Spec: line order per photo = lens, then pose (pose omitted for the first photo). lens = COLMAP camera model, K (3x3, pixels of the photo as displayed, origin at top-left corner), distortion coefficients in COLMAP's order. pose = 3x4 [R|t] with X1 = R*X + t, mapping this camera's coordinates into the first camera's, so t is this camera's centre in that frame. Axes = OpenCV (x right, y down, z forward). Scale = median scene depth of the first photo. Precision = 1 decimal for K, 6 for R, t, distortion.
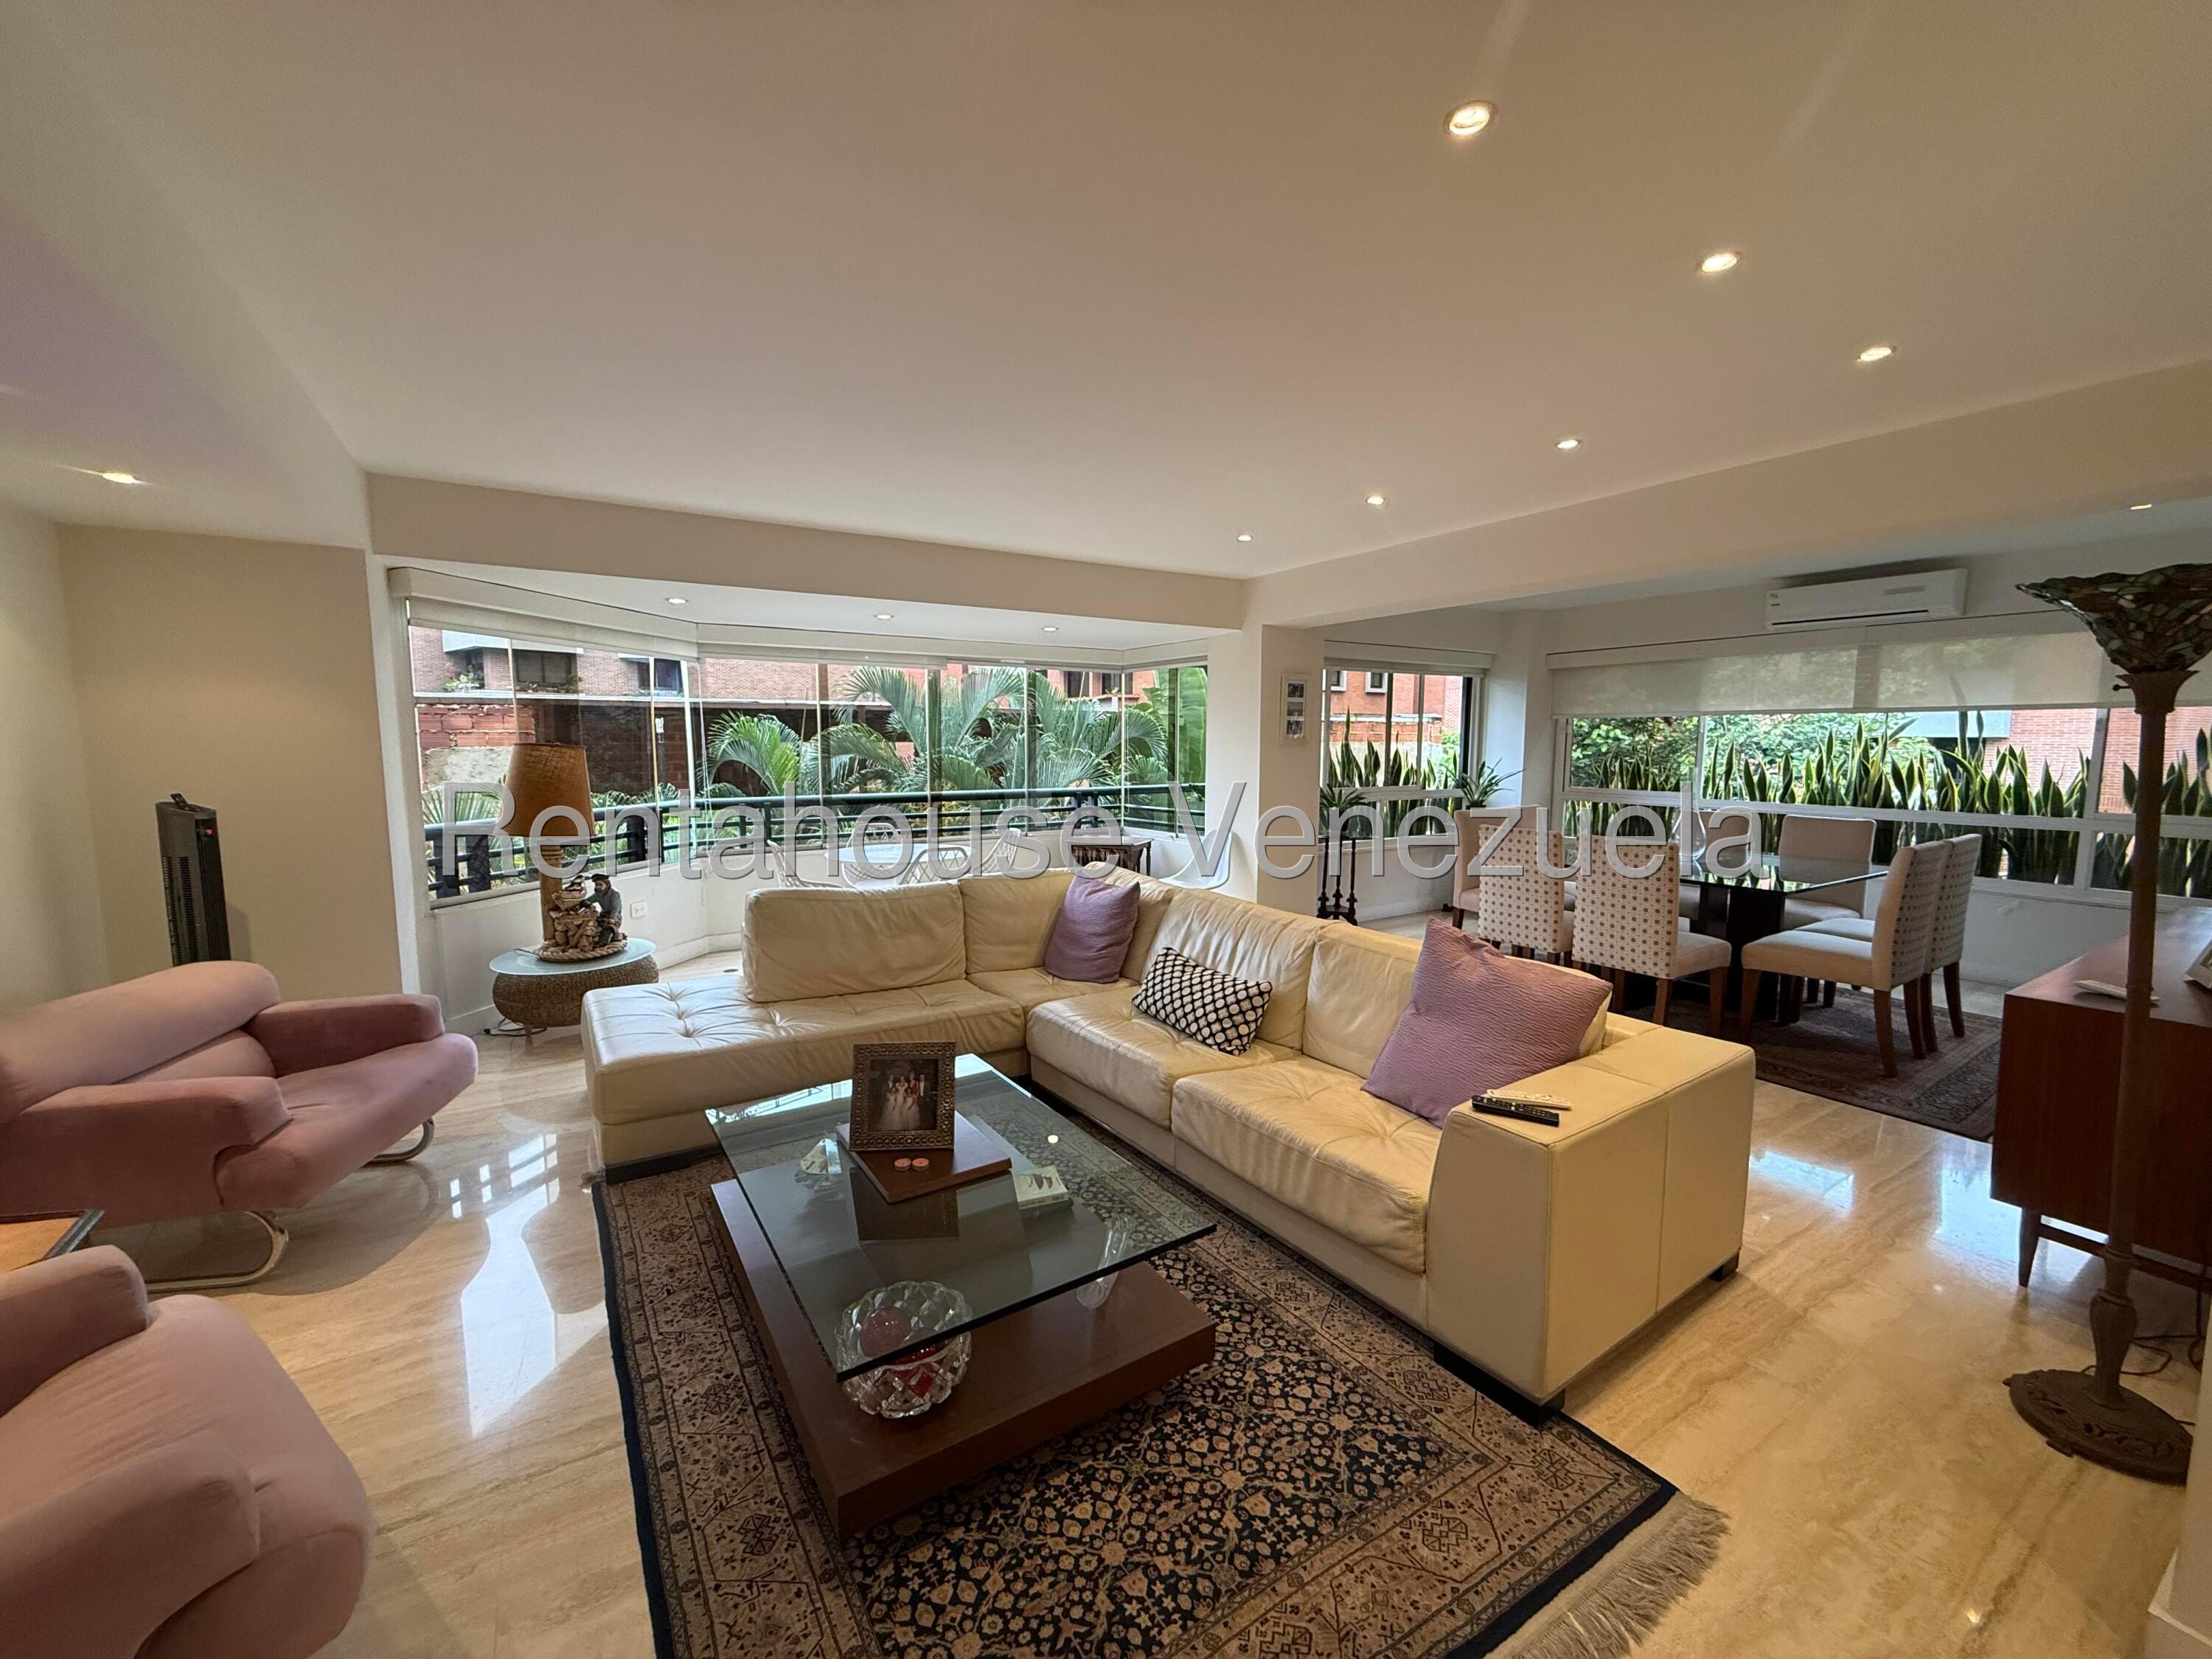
lens RADIAL K [[880.3, 0, 1100.0], [0, 880.3, 829.8], [0, 0, 1]] dist [-0.001551, 0.000480]
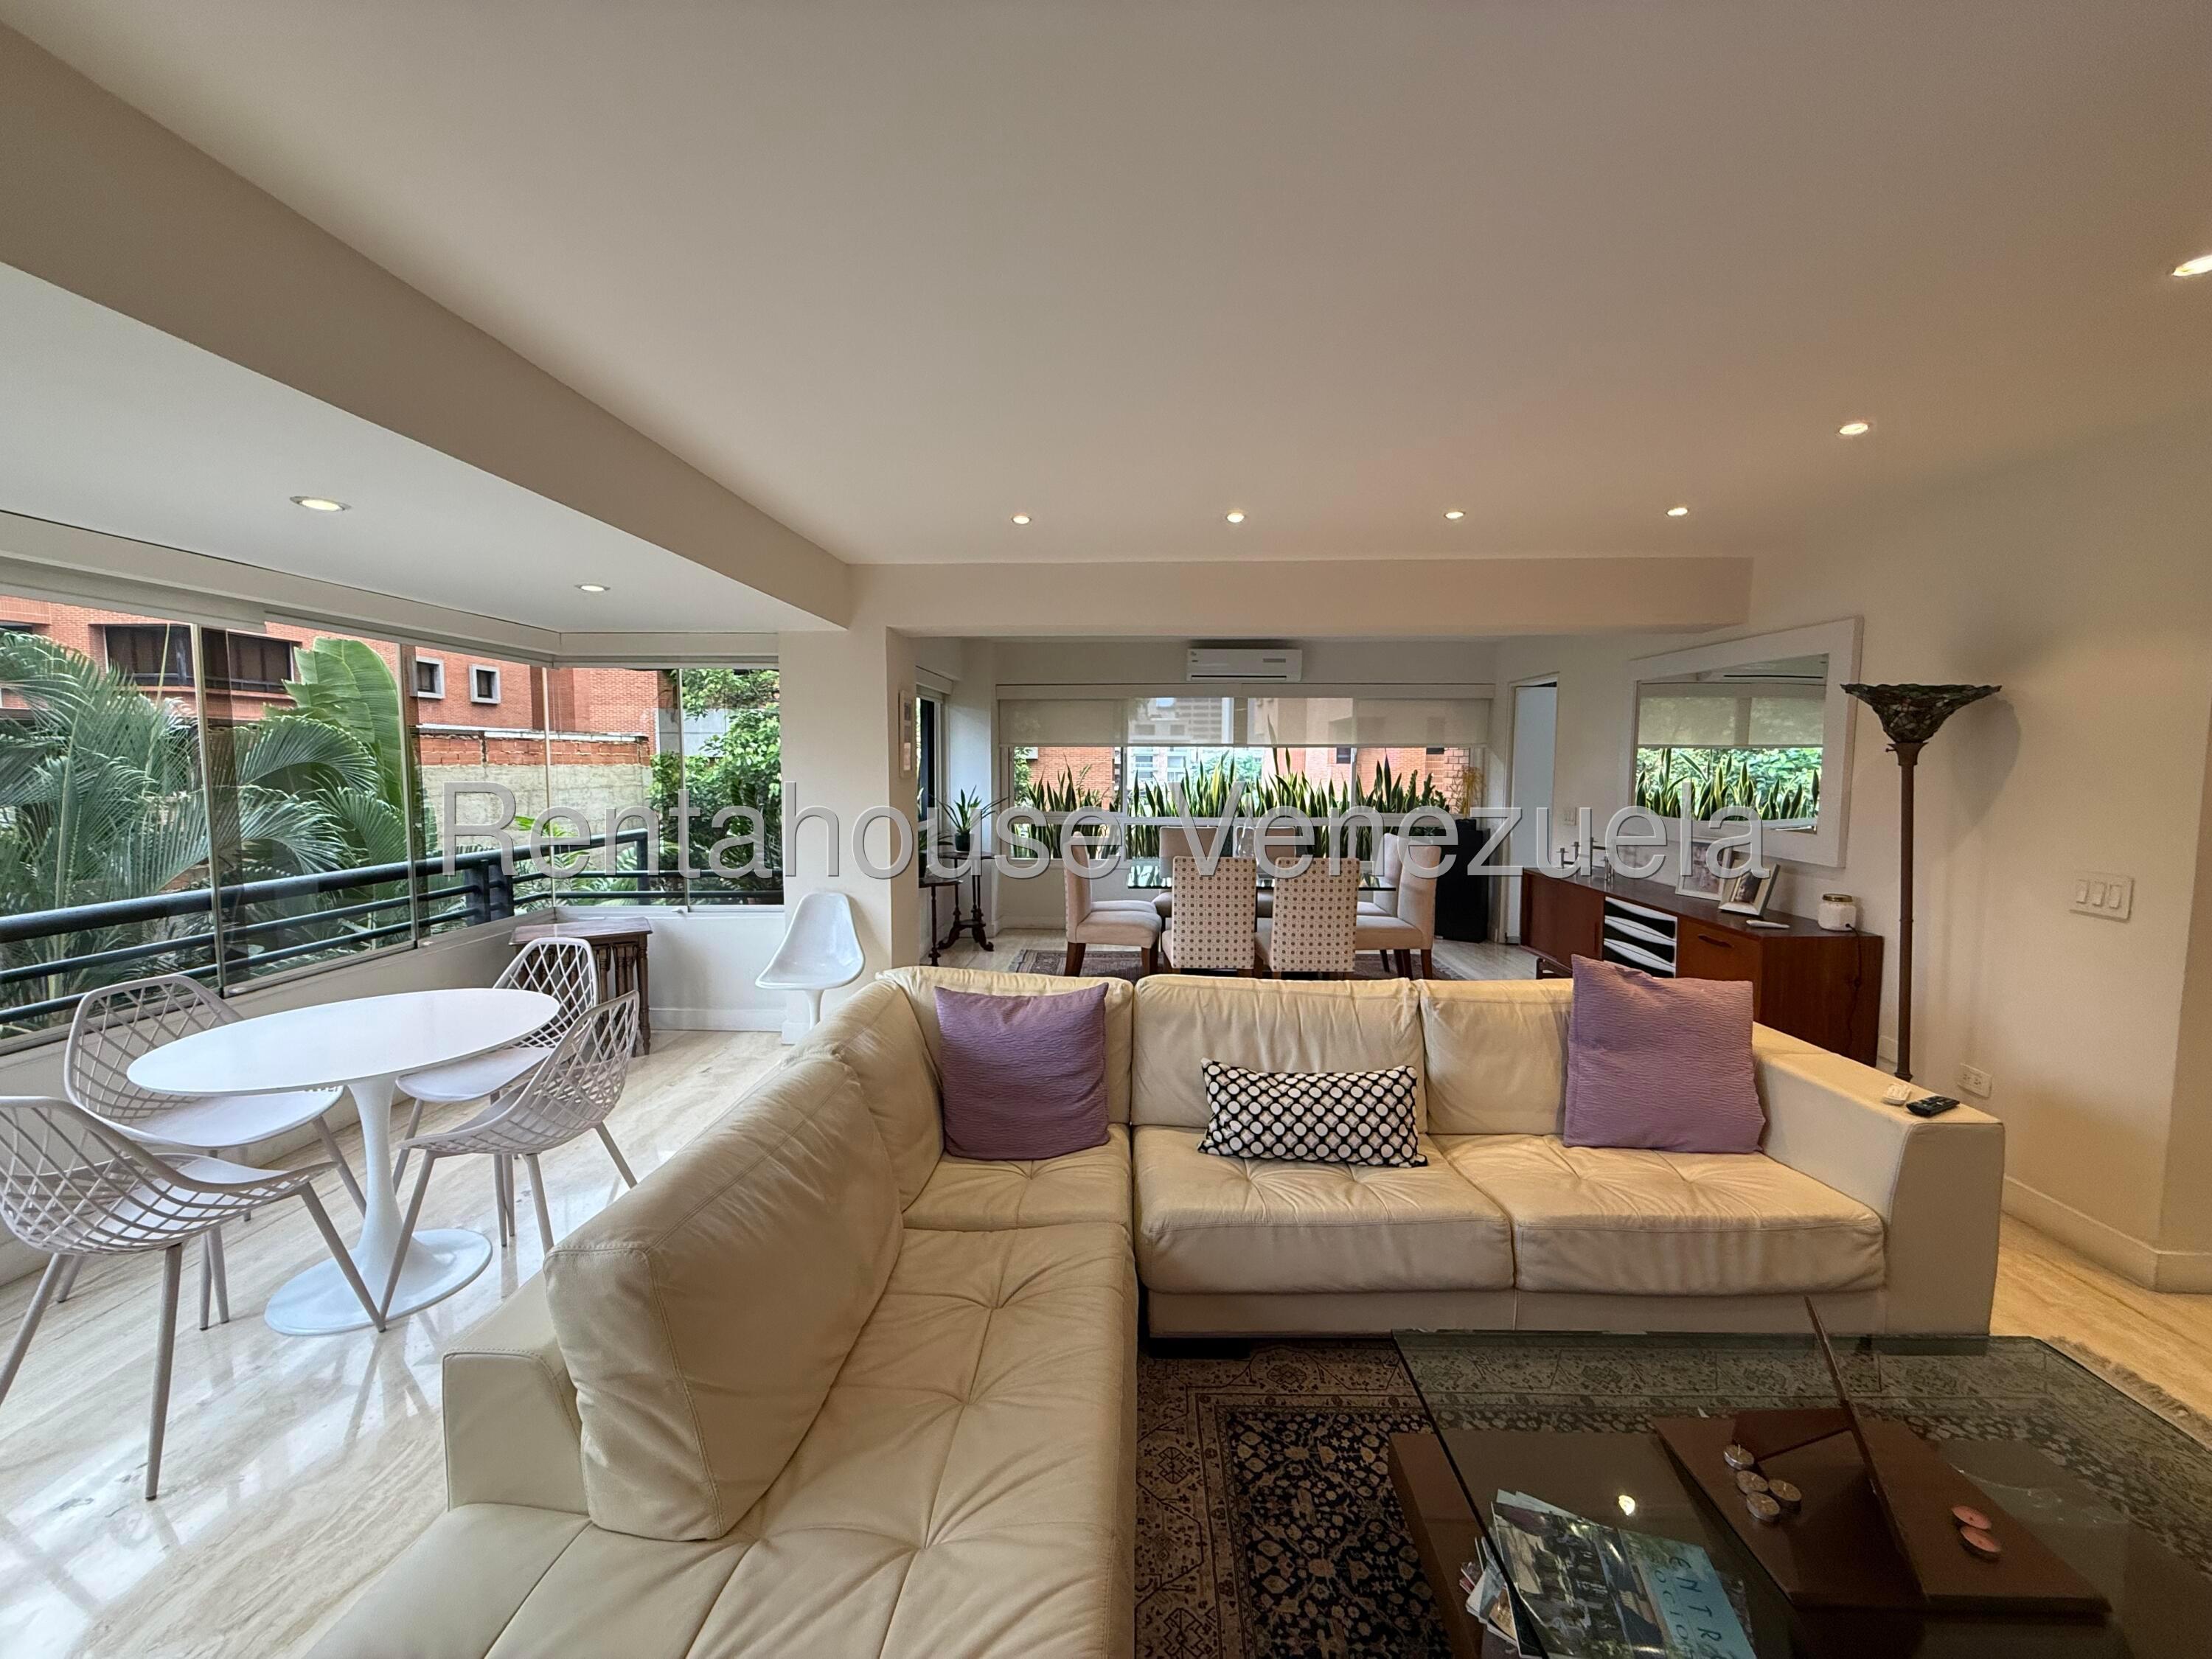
lens RADIAL K [[877.5, 0, 1106.0], [0, 877.5, 829.5], [0, 0, 1]] dist [-0.000849, 0.000068]
pose [[0.559926, -0.064410, 0.826035, -0.526677], [0.081498, 0.996421, 0.022452, -0.078079], [-0.824525, 0.054749, 0.563171, 0.599272]]
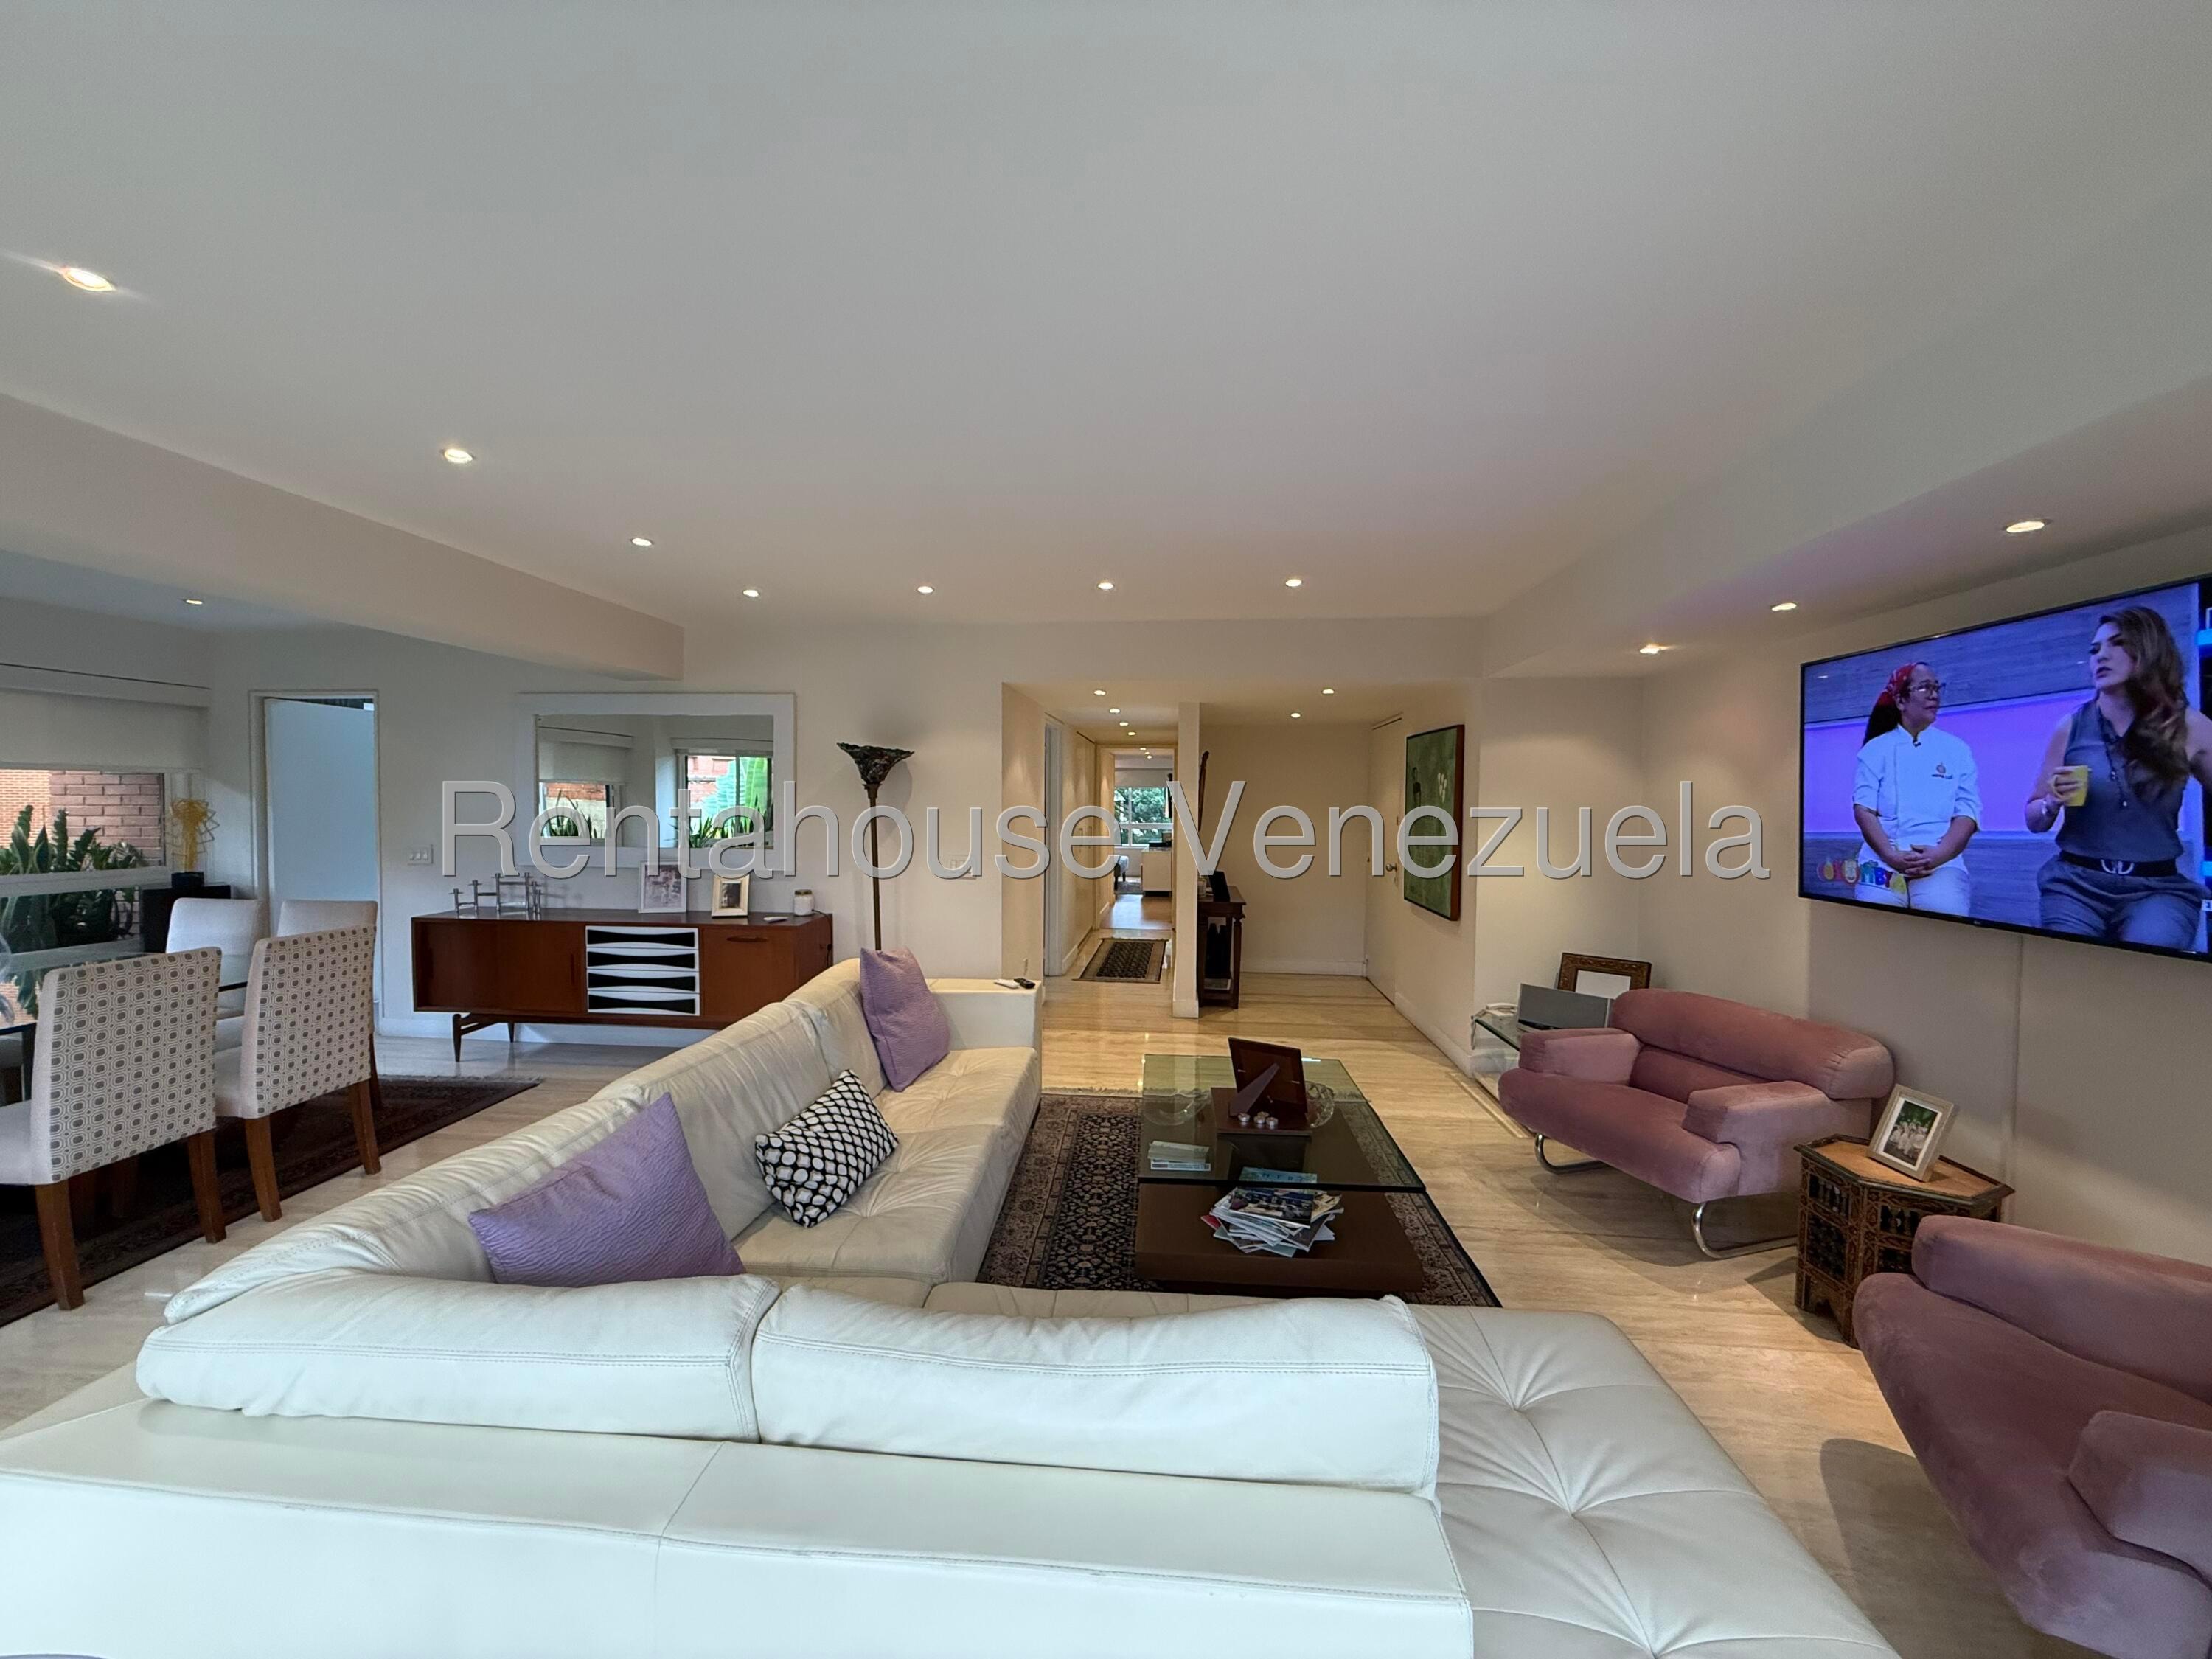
lens RADIAL K [[880.3, 0, 1100.0], [0, 880.3, 829.8], [0, 0, 1]] dist [-0.001551, 0.000480]
pose [[-0.796383, -0.027613, 0.604162, -0.468966], [0.053522, 0.991820, 0.115881, -0.141152], [-0.602419, 0.124622, -0.788391, 1.233603]]
